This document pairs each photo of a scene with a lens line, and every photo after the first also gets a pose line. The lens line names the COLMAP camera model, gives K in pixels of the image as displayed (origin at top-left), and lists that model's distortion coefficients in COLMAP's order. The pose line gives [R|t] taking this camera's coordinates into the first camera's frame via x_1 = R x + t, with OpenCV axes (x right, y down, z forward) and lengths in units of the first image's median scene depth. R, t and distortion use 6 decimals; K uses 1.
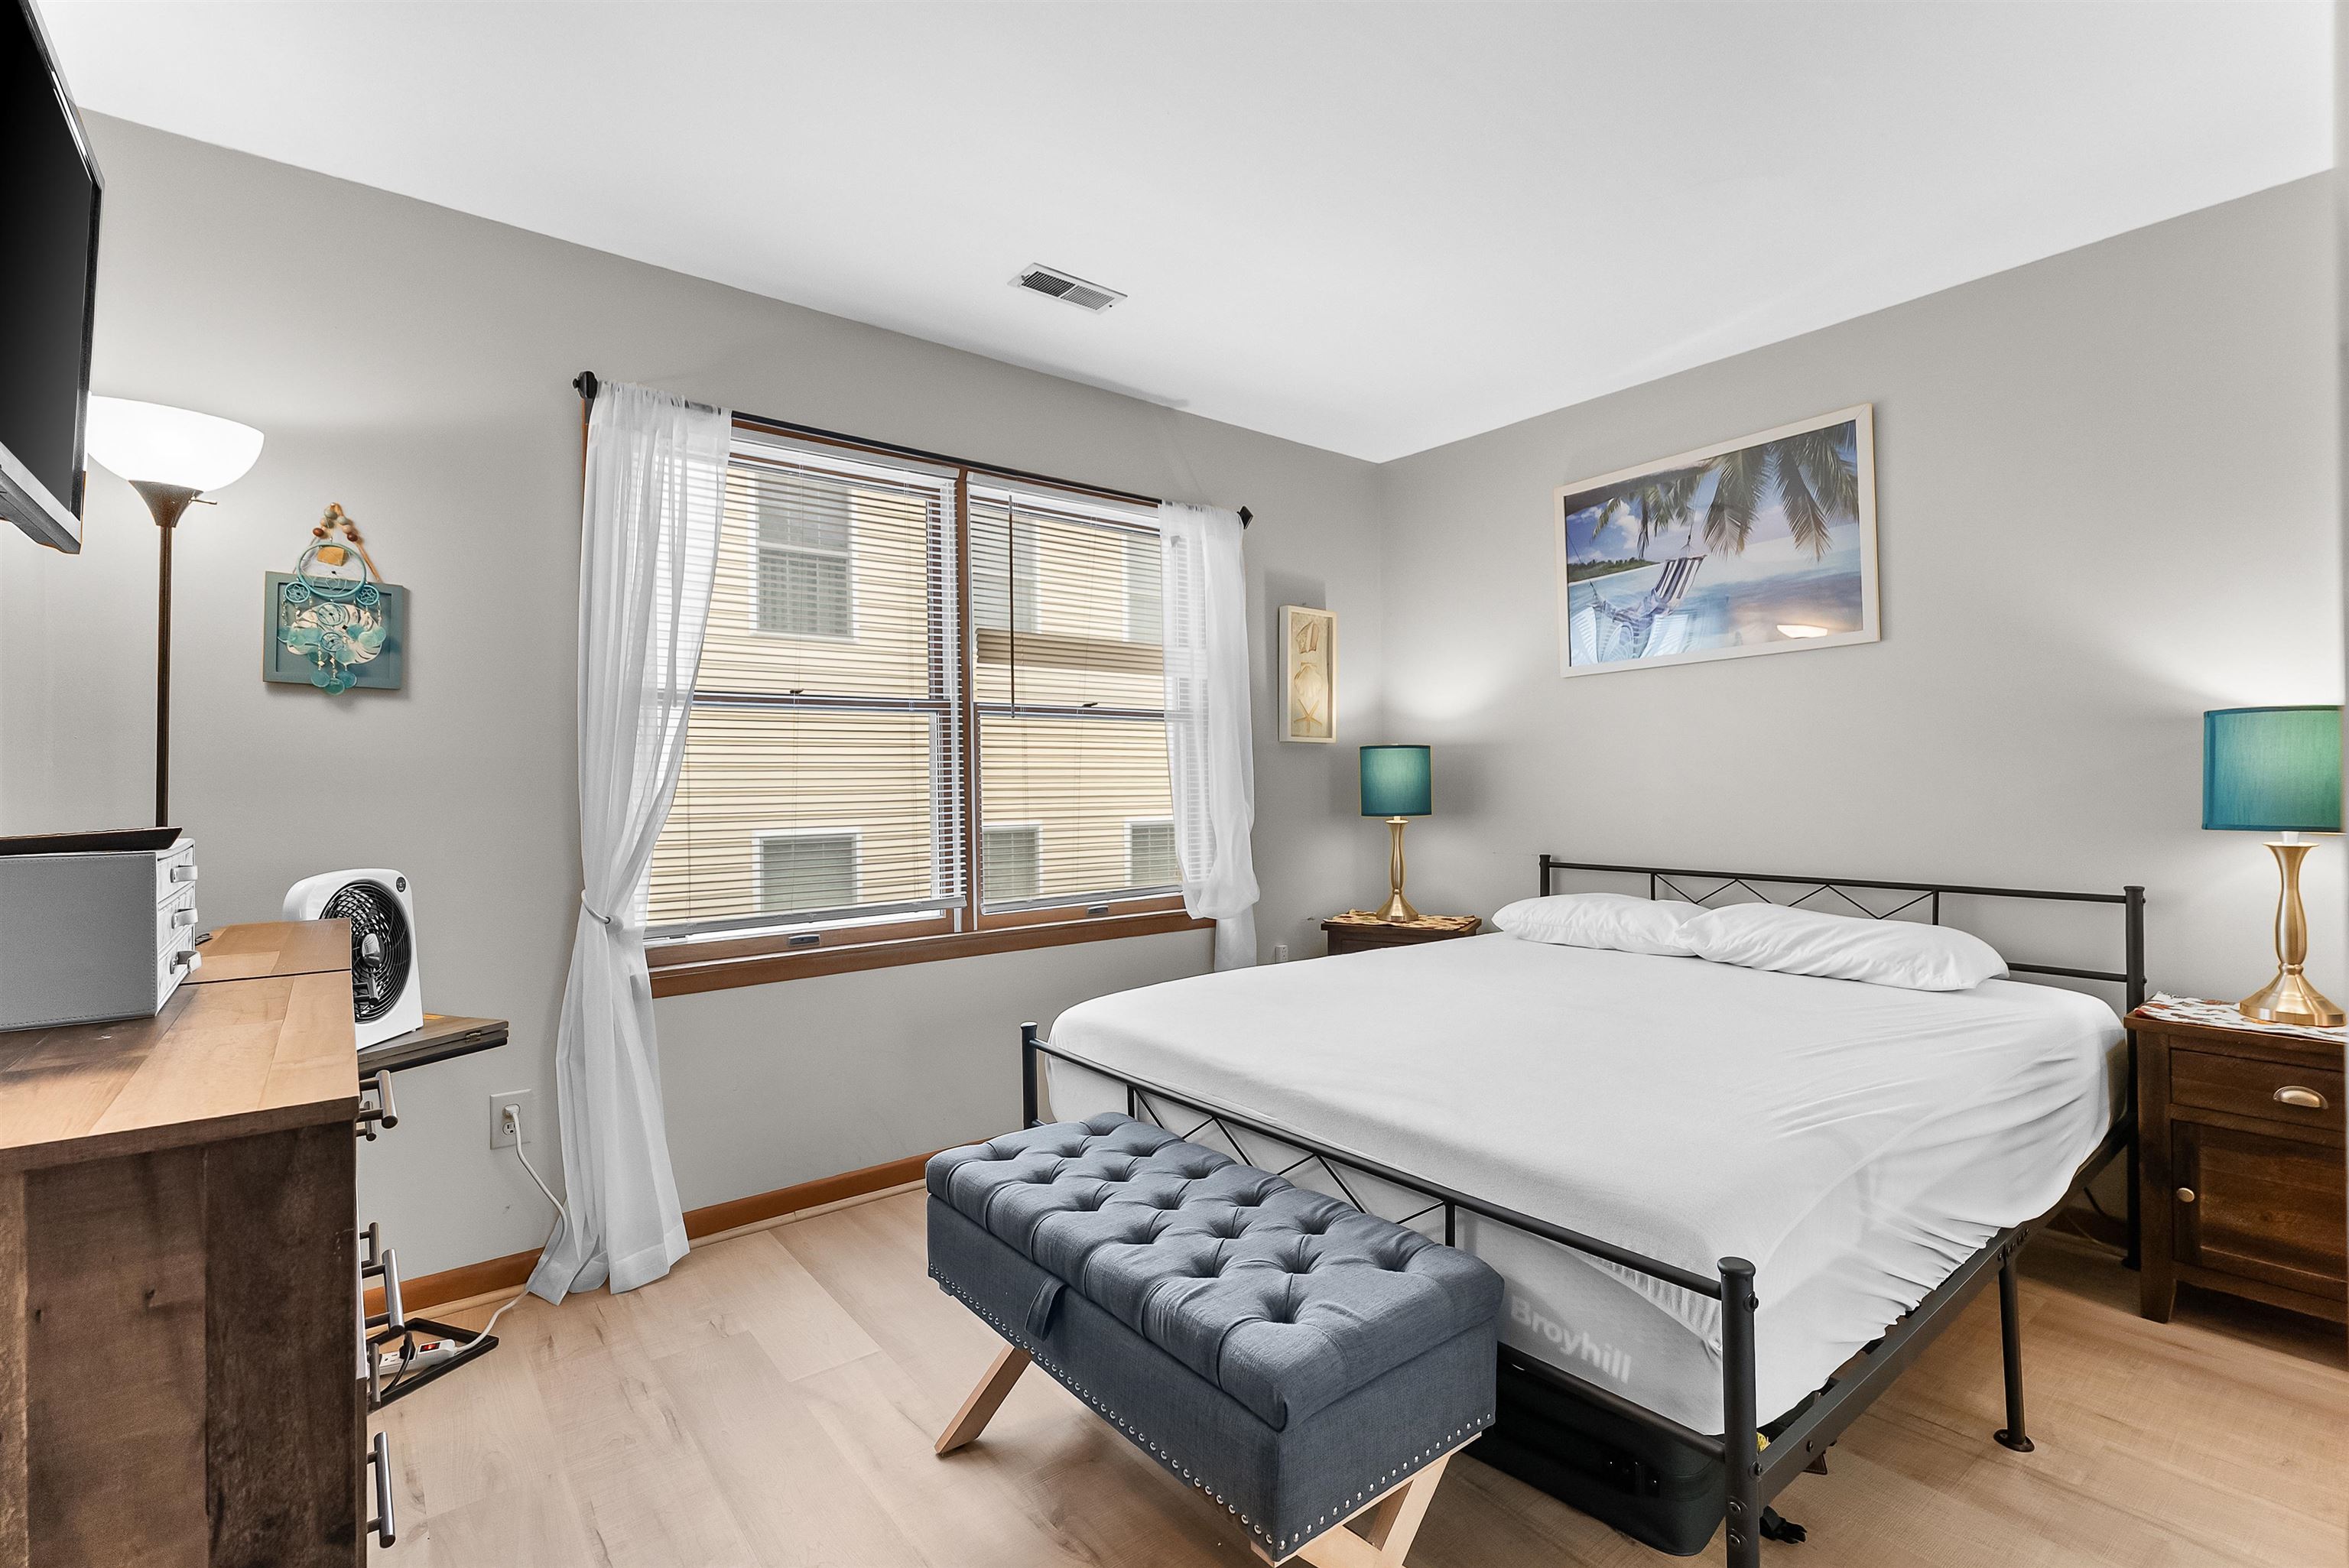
lens RADIAL K [[1046.8, 0, 1167.4], [0, 1046.8, 784.6], [0, 0, 1]] dist [-0.004825, -0.001265]
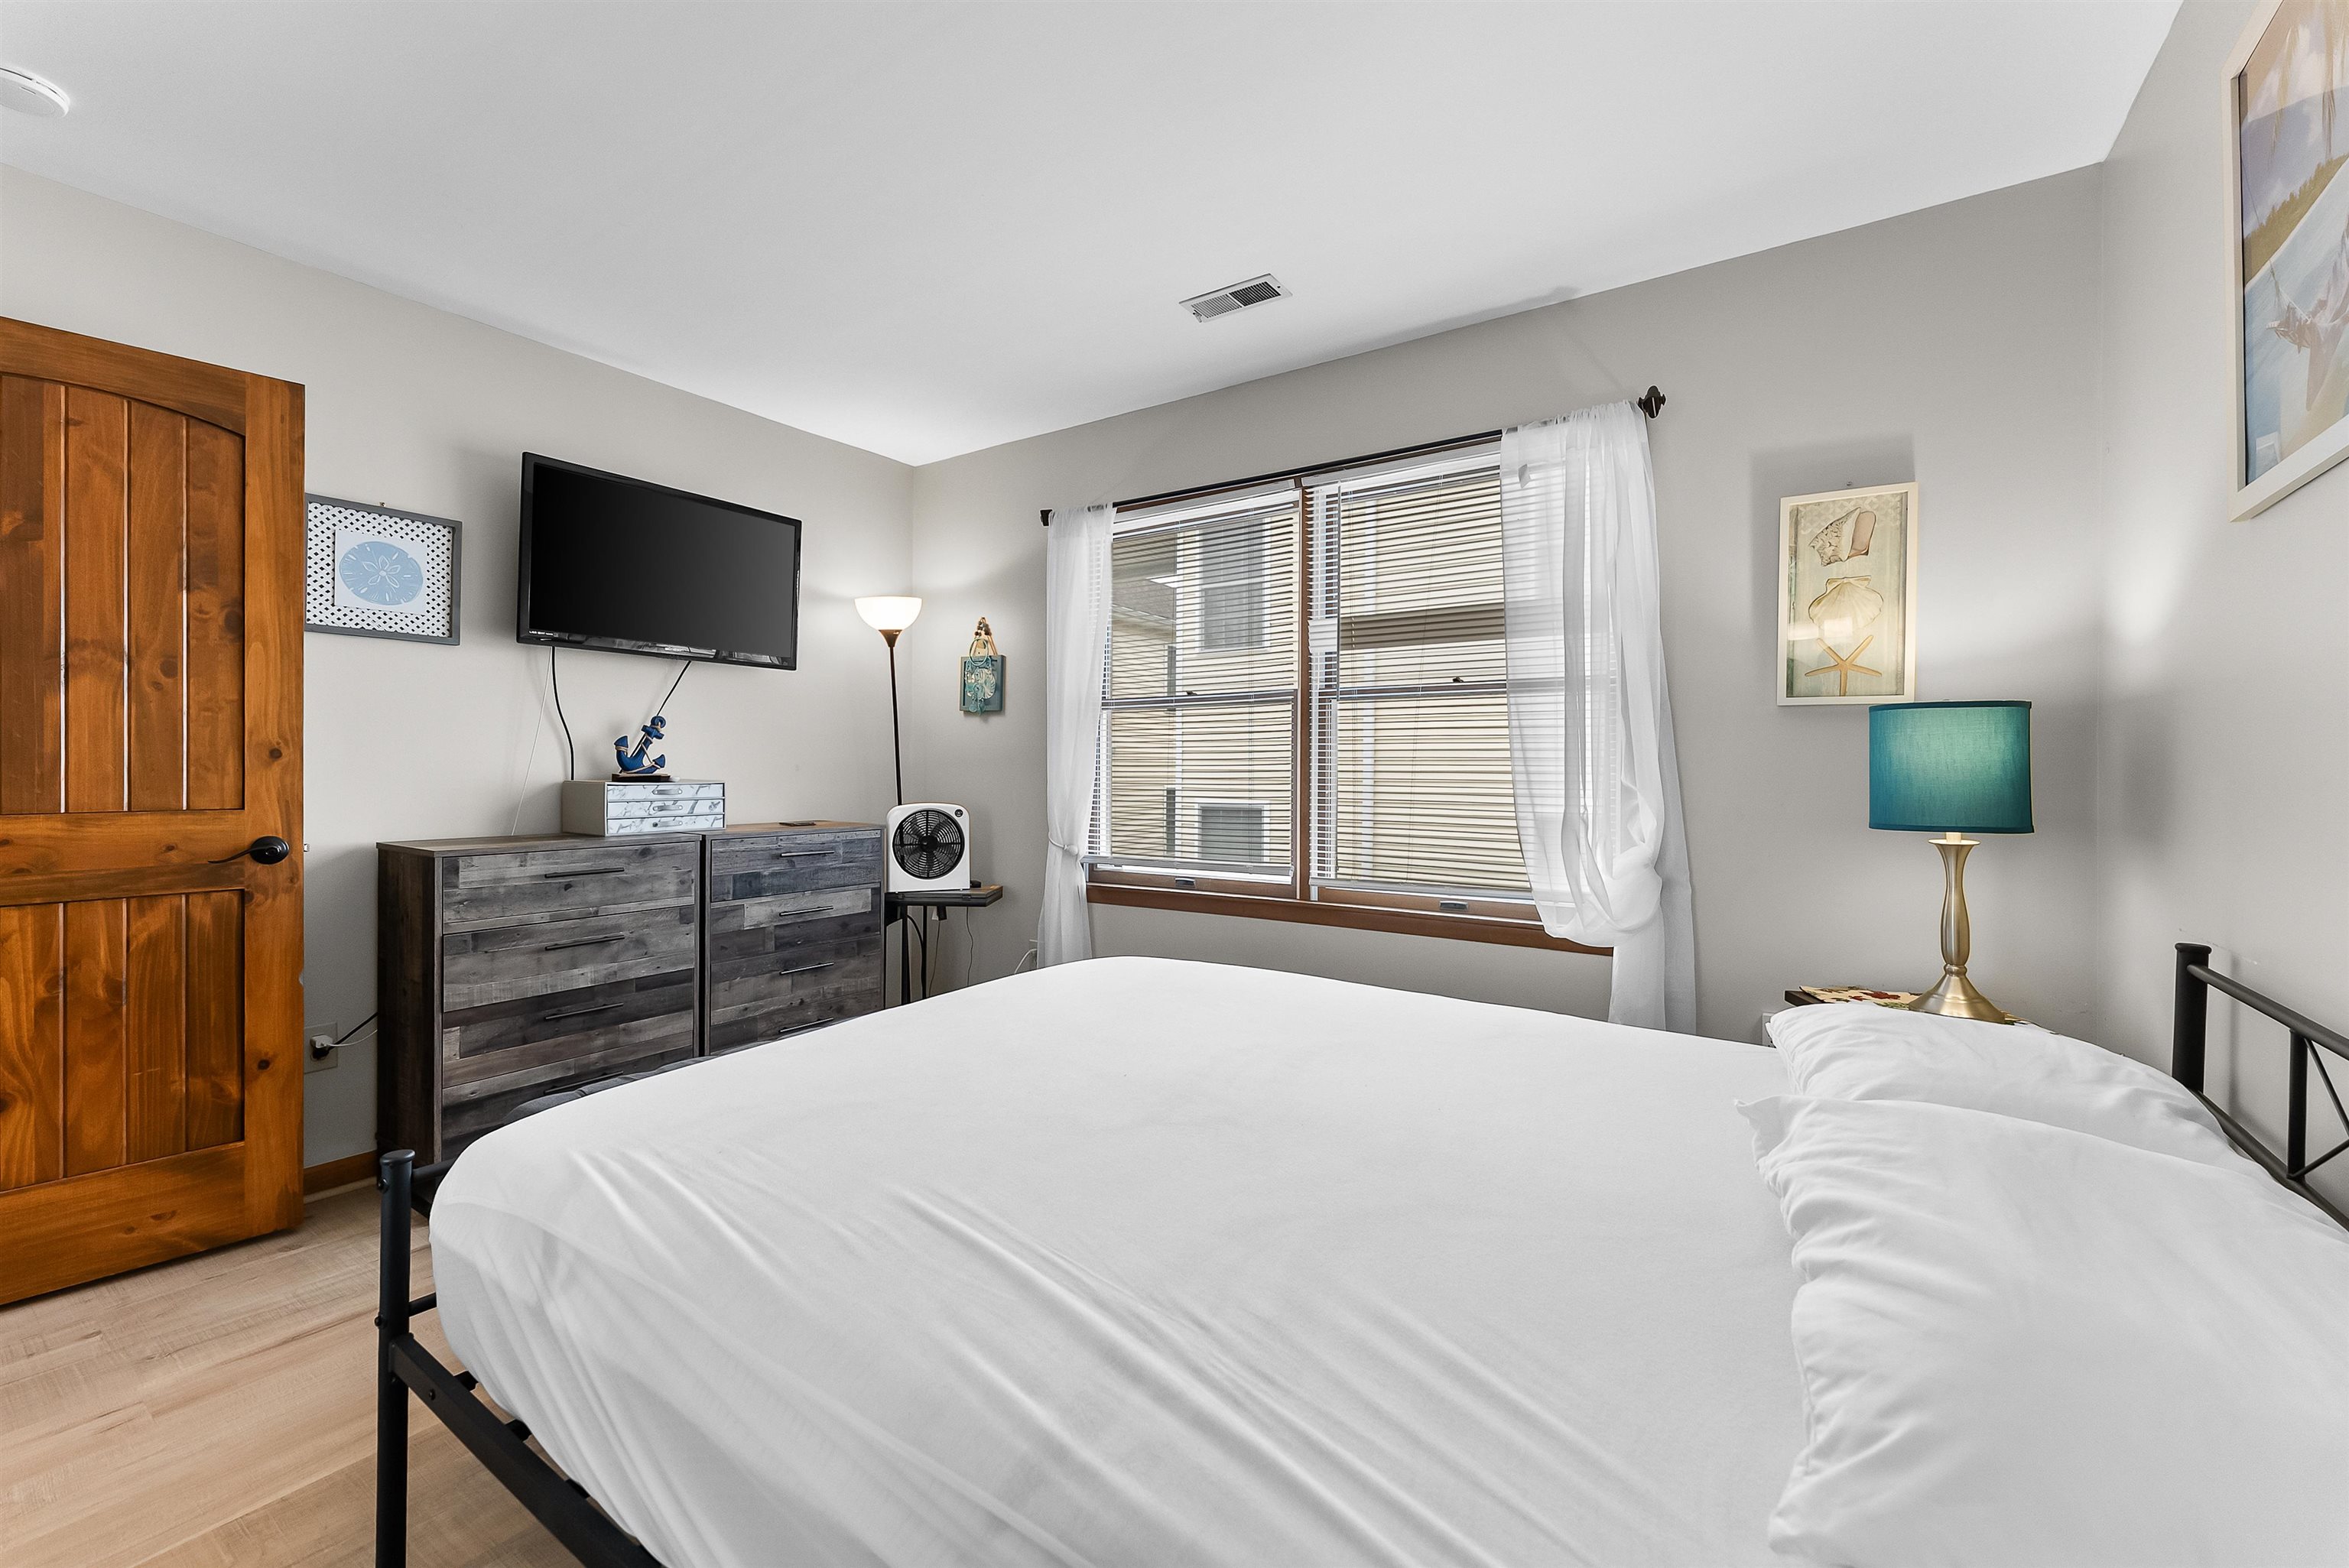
lens RADIAL K [[952.4, 0, 1169.2], [0, 952.4, 764.7], [0, 0, 1]] dist [0.001928, -0.001690]
pose [[0.299318, 0.011359, -0.954086, 0.717384], [-0.005851, 0.999932, 0.010069, -0.009957], [0.954135, 0.002569, 0.299364, 0.569432]]
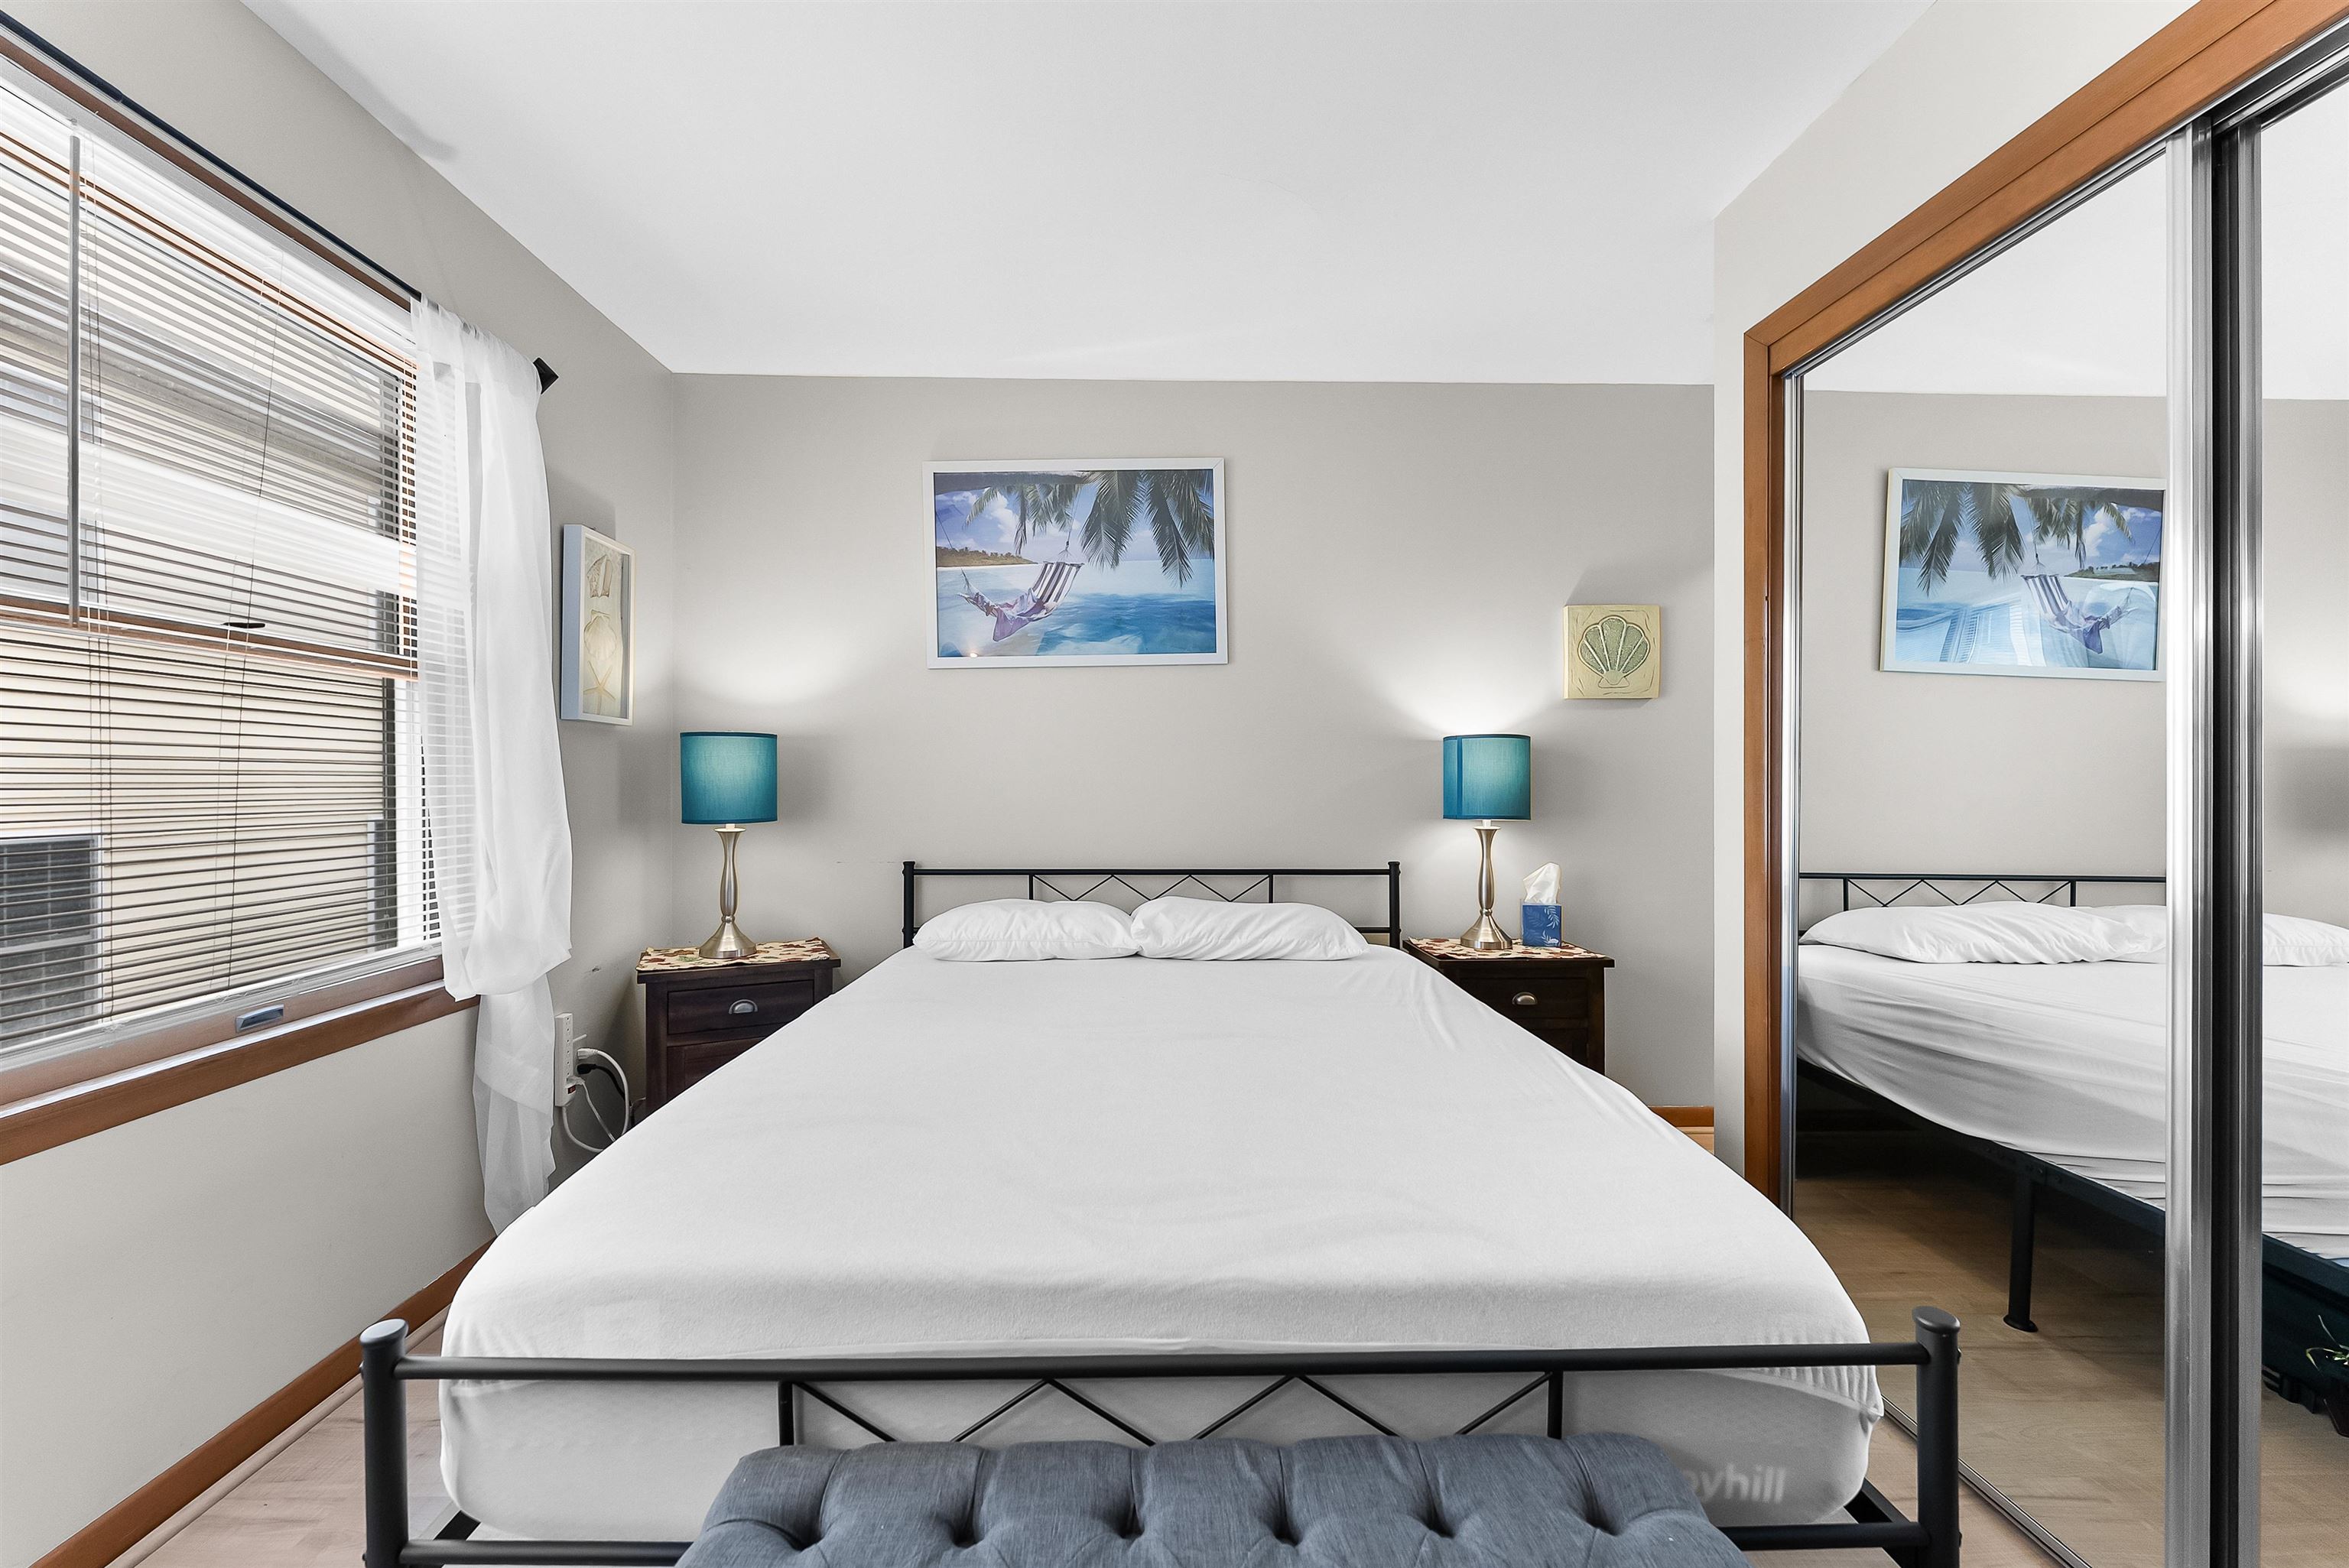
lens RADIAL K [[952.4, 0, 1169.4], [0, 952.4, 776.2], [0, 0, 1]] dist [0.001928, -0.001690]
pose [[0.600281, 0.011299, 0.799709, -0.194682], [-0.006055, 0.999936, -0.009583, -0.000237], [-0.799766, 0.000910, 0.600311, 0.382256]]
